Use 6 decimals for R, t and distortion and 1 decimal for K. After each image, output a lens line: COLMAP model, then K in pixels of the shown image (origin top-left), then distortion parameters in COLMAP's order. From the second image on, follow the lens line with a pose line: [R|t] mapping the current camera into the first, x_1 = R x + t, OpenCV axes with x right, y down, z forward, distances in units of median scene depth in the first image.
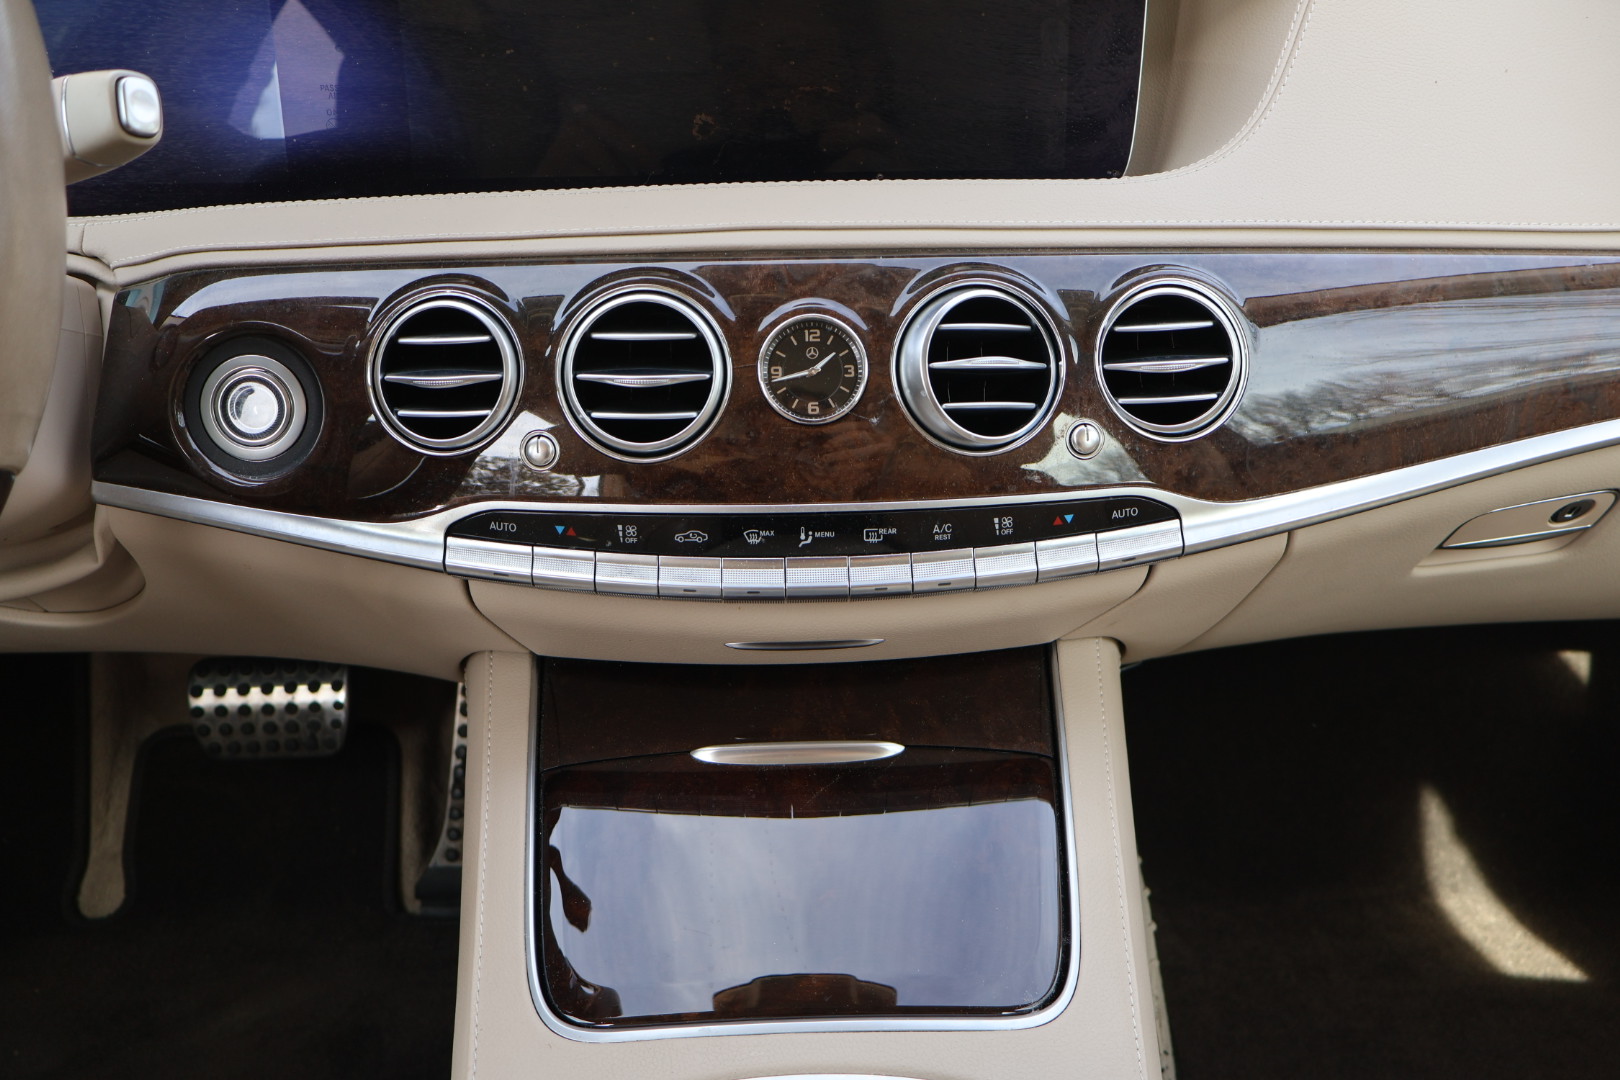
lens RADIAL K [[1317.6, 0, 810.0], [0, 1317.6, 540.0], [0, 0, 1]] dist [-0.004785, 0.011252]
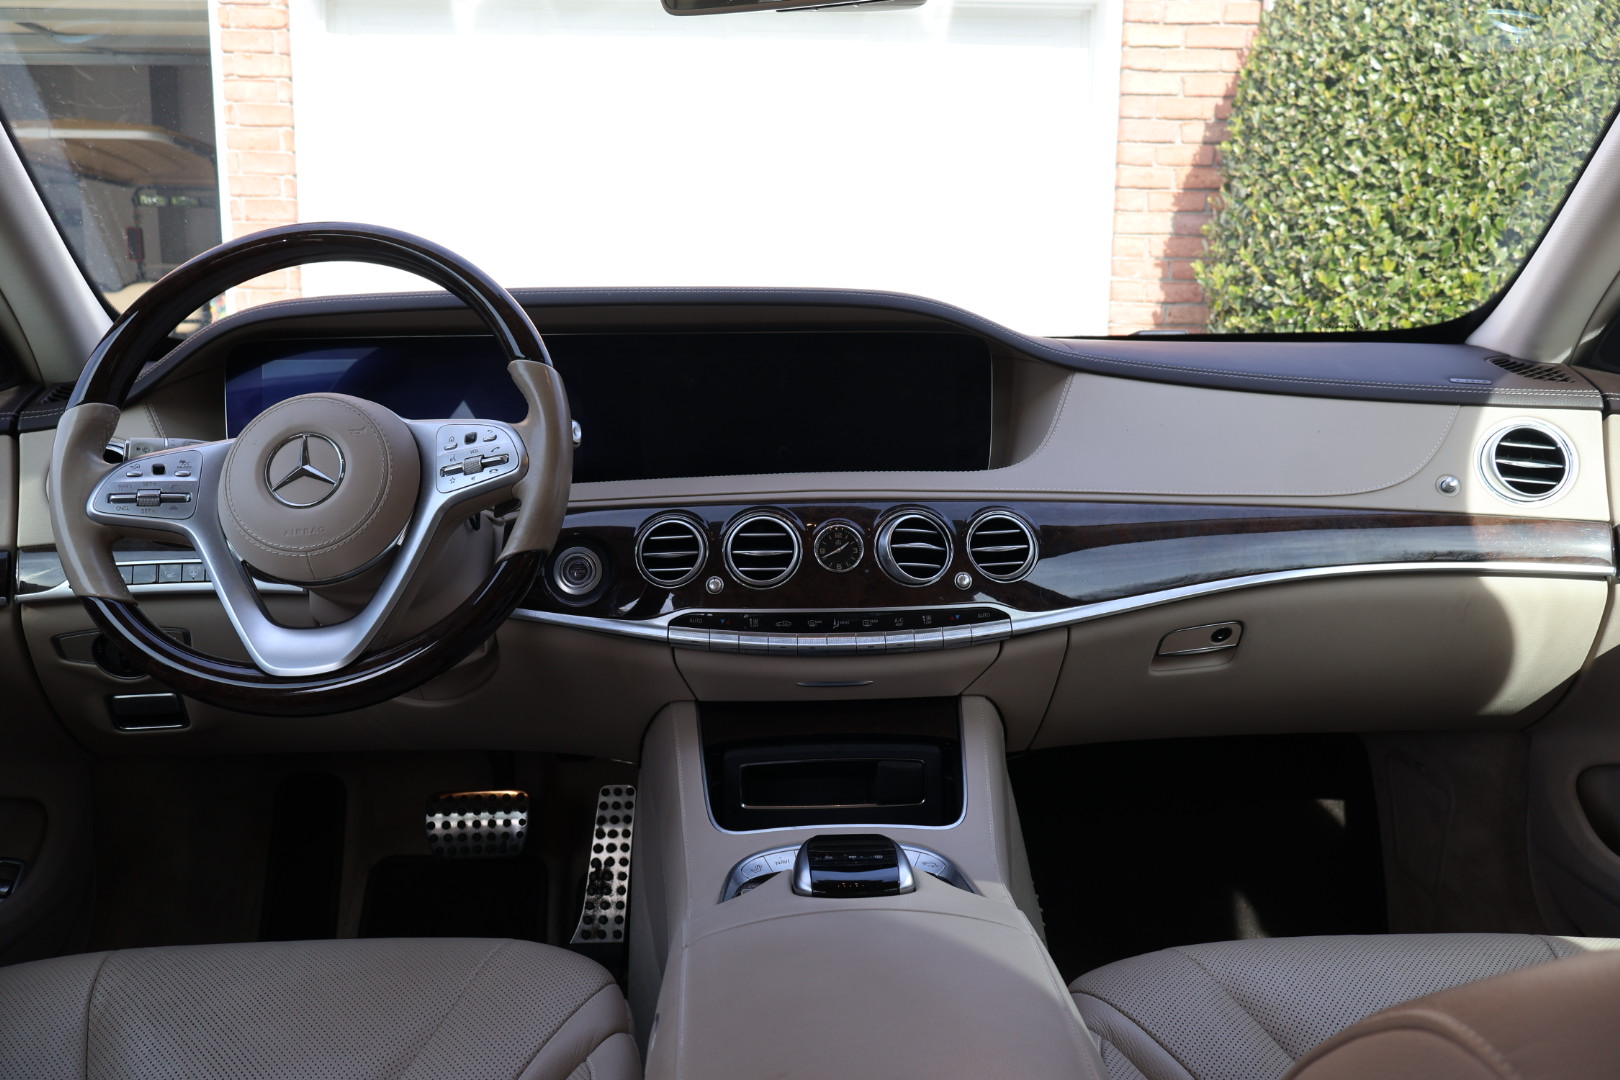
lens RADIAL K [[1330.2, 0, 810.0], [0, 1330.2, 540.0], [0, 0, 1]] dist [-0.004493, 0.001589]
pose [[0.999988, -0.002044, 0.004361, -0.055544], [0.003168, 0.961205, -0.275817, 0.468115], [-0.003628, 0.275828, 0.961200, -1.144875]]
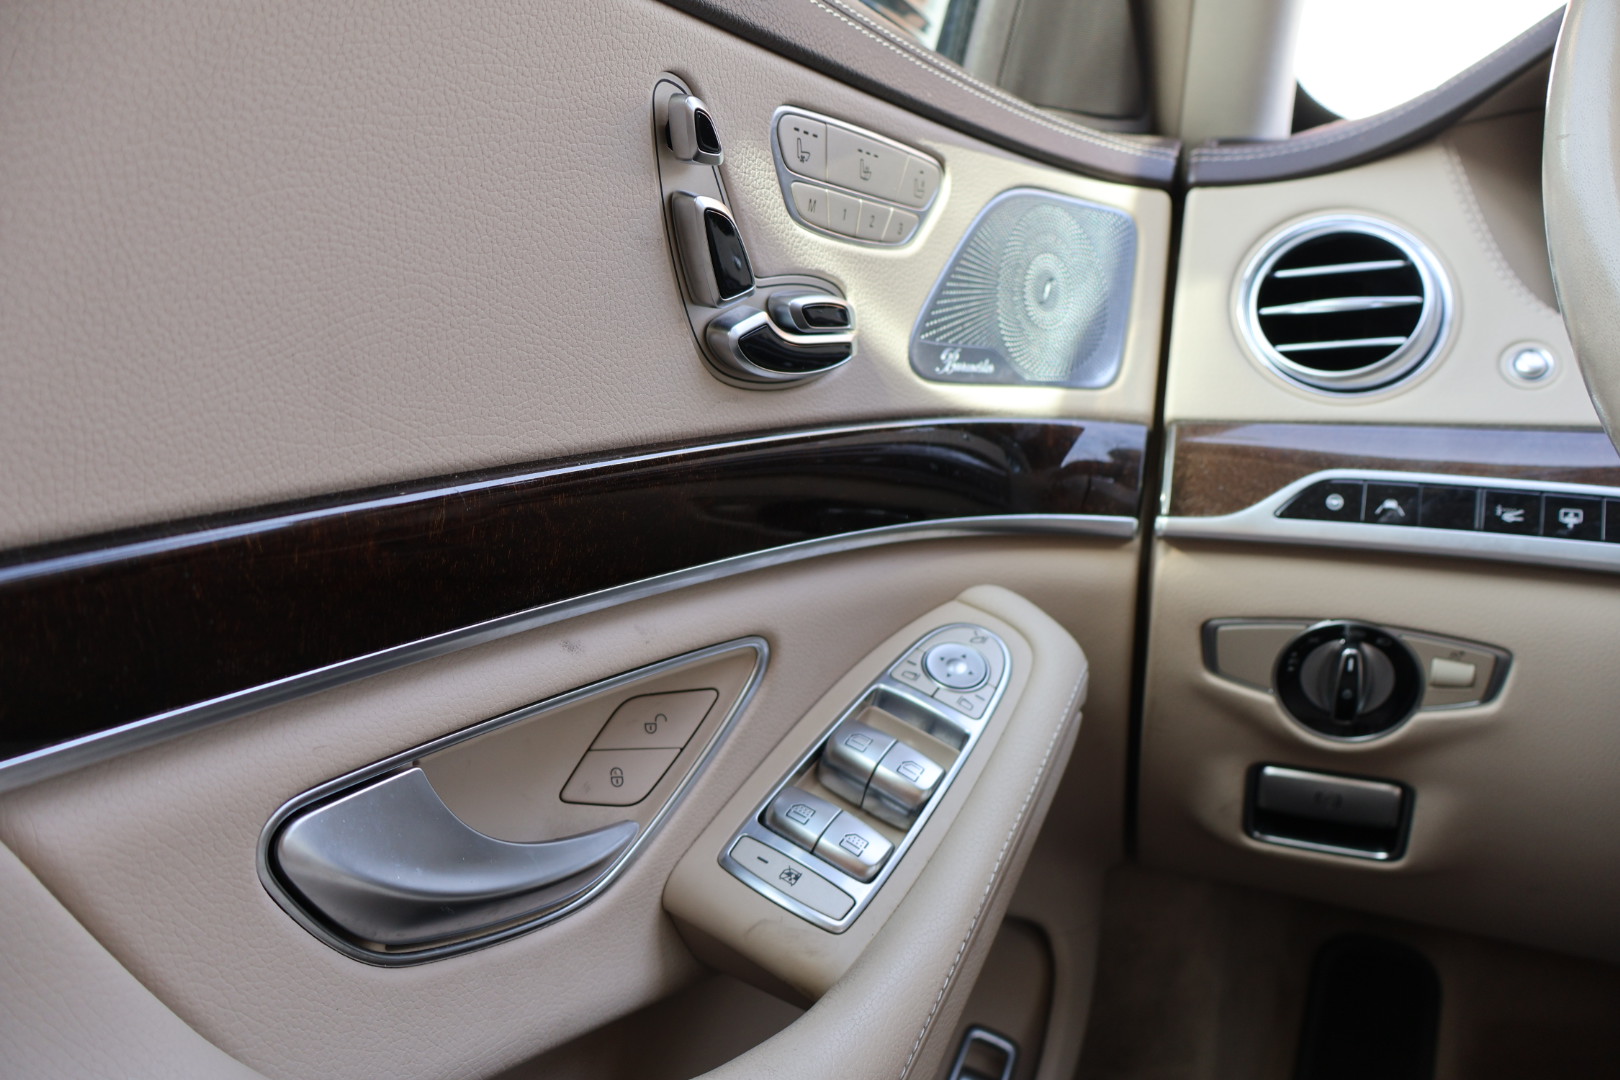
lens RADIAL K [[1330.2, 0, 810.0], [0, 1330.2, 540.0], [0, 0, 1]] dist [-0.004493, 0.001589]
pose [[0.854095, 0.119376, -0.506232, -1.082654], [-0.267703, 0.935379, -0.231085, 0.259225], [0.445933, 0.332889, 0.830860, 0.056480]]
